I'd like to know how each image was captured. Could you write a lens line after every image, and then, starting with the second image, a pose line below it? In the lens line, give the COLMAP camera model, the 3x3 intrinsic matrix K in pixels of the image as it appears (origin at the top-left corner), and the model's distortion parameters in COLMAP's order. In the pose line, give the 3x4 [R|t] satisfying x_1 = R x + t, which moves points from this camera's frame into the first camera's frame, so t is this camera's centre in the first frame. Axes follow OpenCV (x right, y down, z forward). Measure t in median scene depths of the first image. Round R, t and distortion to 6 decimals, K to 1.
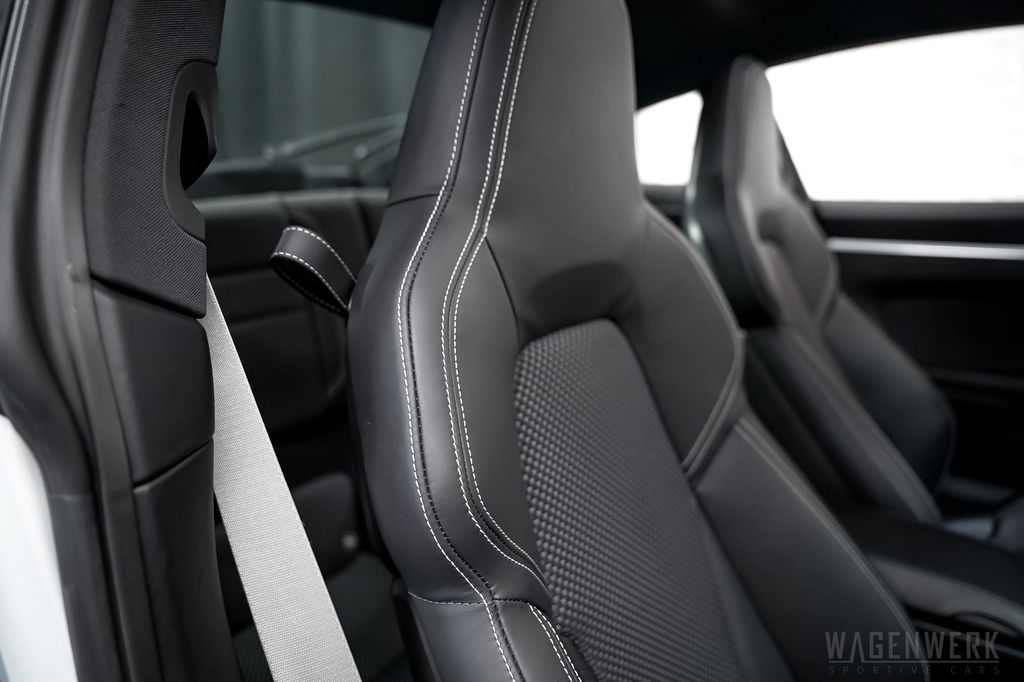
lens RADIAL K [[702.1, 0, 520.6], [0, 702.1, 344.5], [0, 0, 1]] dist [-0.172225, 0.119077]
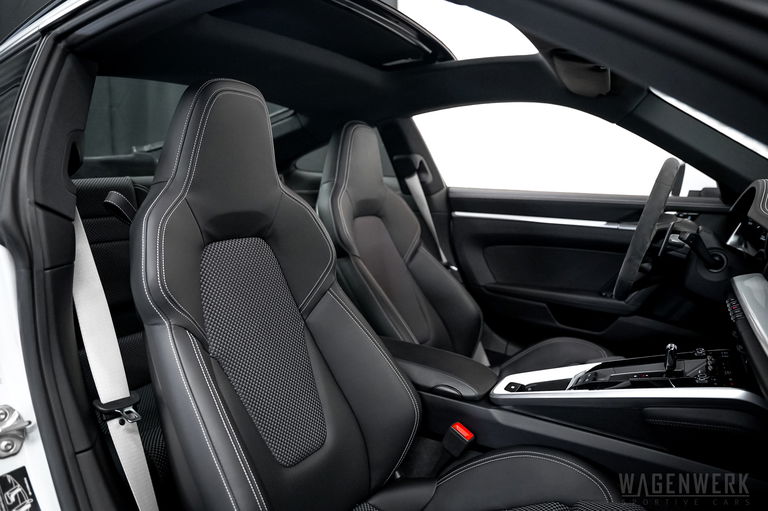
lens RADIAL K [[526.6, 0, 379.6], [0, 526.6, 250.7], [0, 0, 1]] dist [-0.172225, 0.119077]
pose [[0.996506, 0.026912, 0.079064, 0.635919], [-0.020452, 0.996471, -0.081414, 0.225908], [-0.080975, 0.079512, 0.993540, -1.158285]]
